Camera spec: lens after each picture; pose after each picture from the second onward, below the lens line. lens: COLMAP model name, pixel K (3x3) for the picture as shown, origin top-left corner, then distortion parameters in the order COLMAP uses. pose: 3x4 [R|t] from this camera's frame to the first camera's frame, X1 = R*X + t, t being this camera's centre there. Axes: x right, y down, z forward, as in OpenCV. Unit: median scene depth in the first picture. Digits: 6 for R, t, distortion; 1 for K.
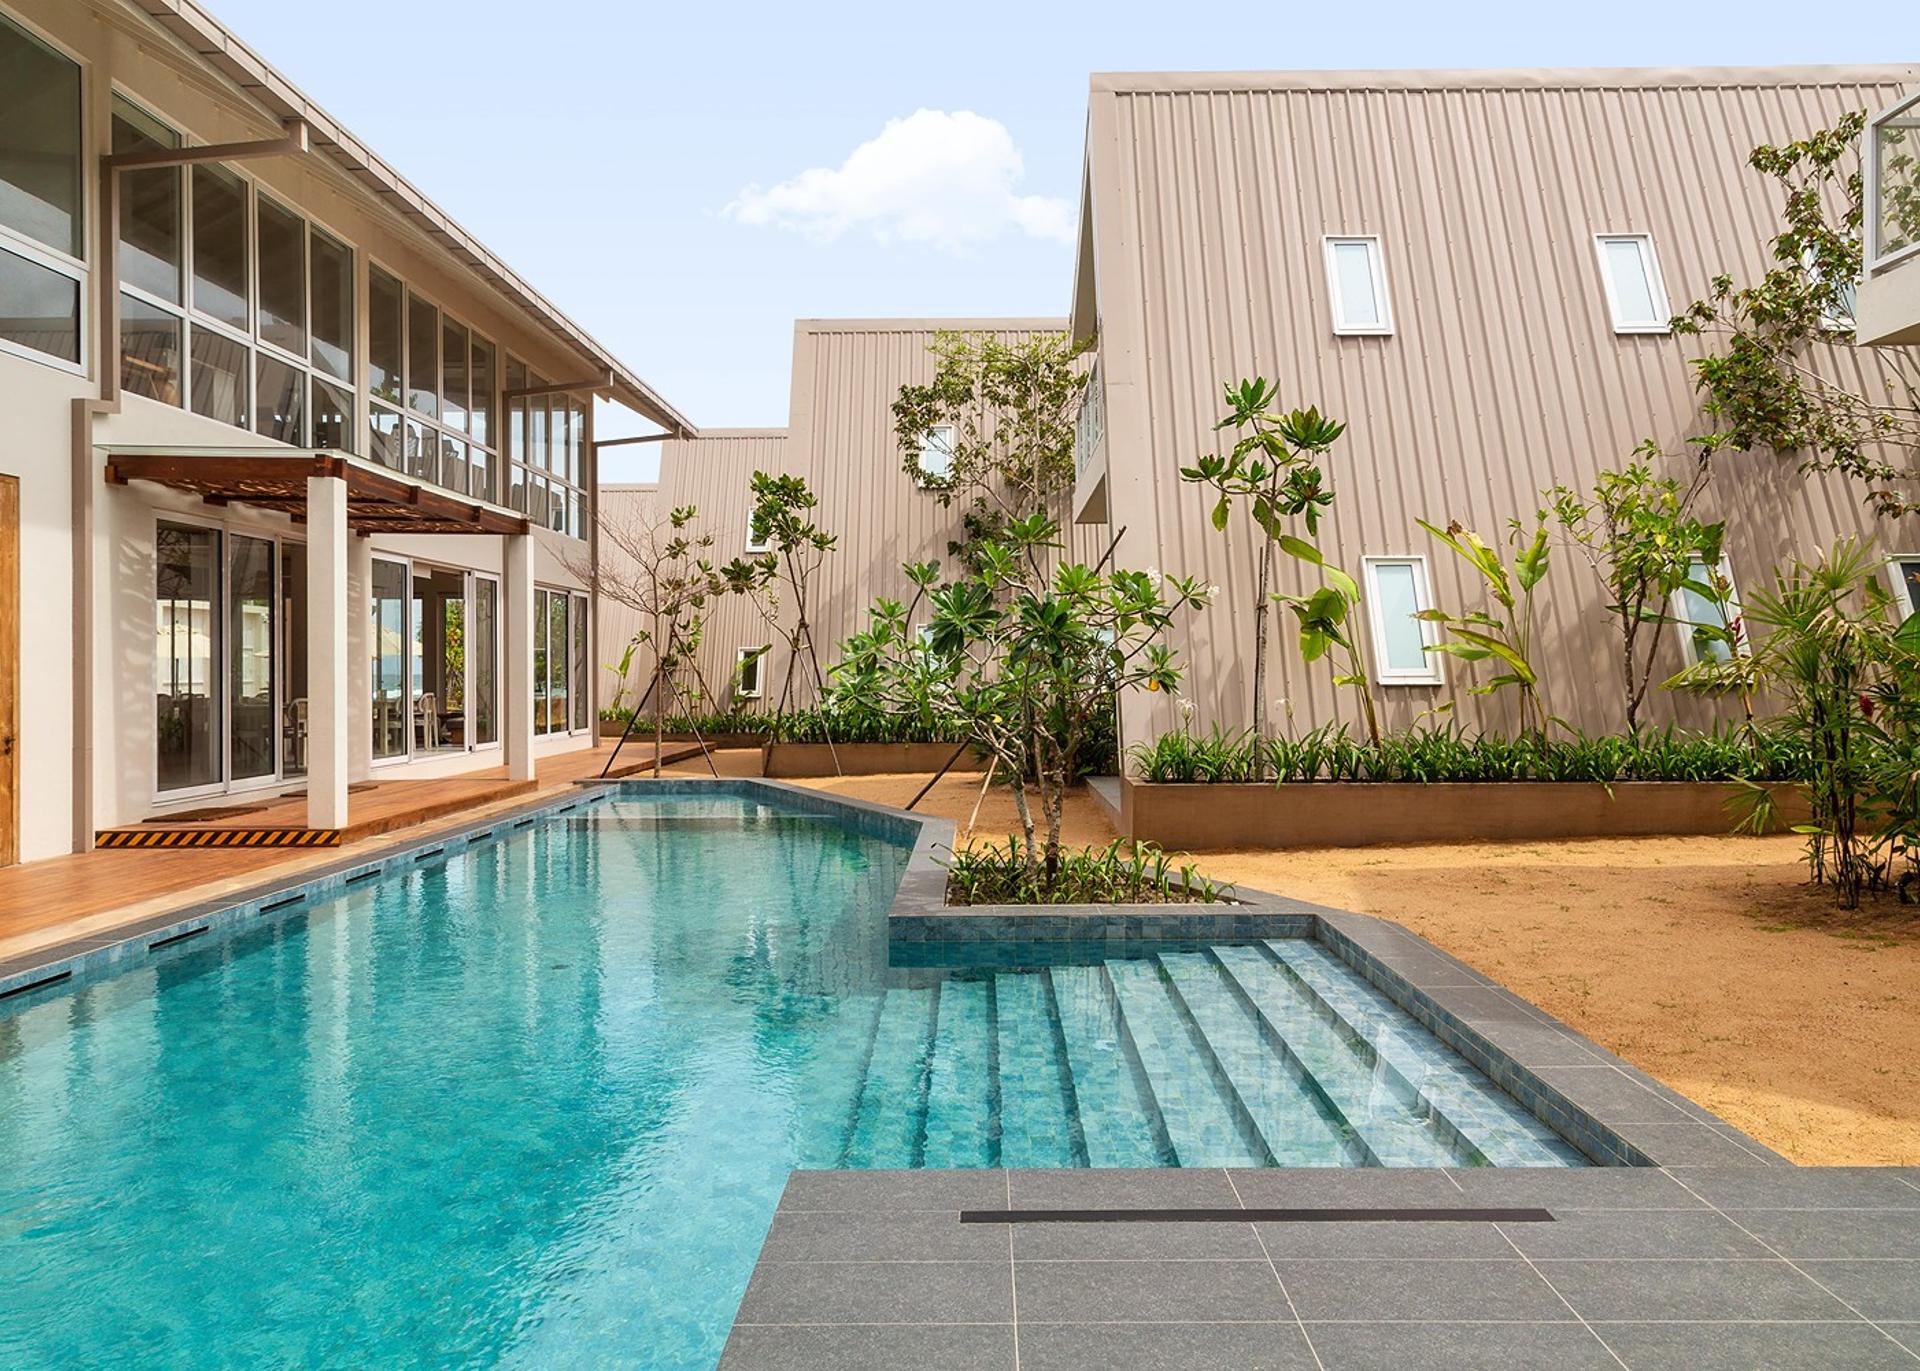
lens RADIAL K [[1330.8, 0, 960.0], [0, 1330.8, 685.5], [0, 0, 1]] dist [-0.002250, -0.000586]
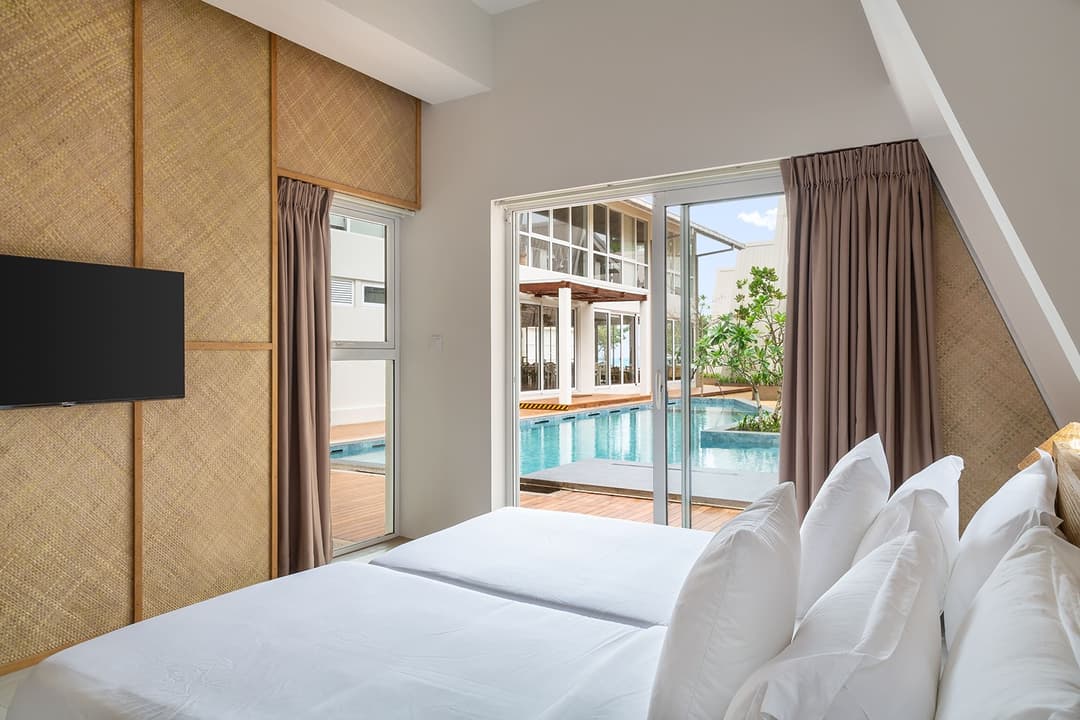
lens RADIAL K [[732.4, 0, 540.0], [0, 732.4, 360.0], [0, 0, 1]] dist [0.003811, 0.006428]
pose [[0.841098, 0.005941, -0.540851, 0.319318], [-0.009927, 0.999941, -0.004453, 0.012234], [0.540792, 0.009114, 0.841107, -0.363094]]
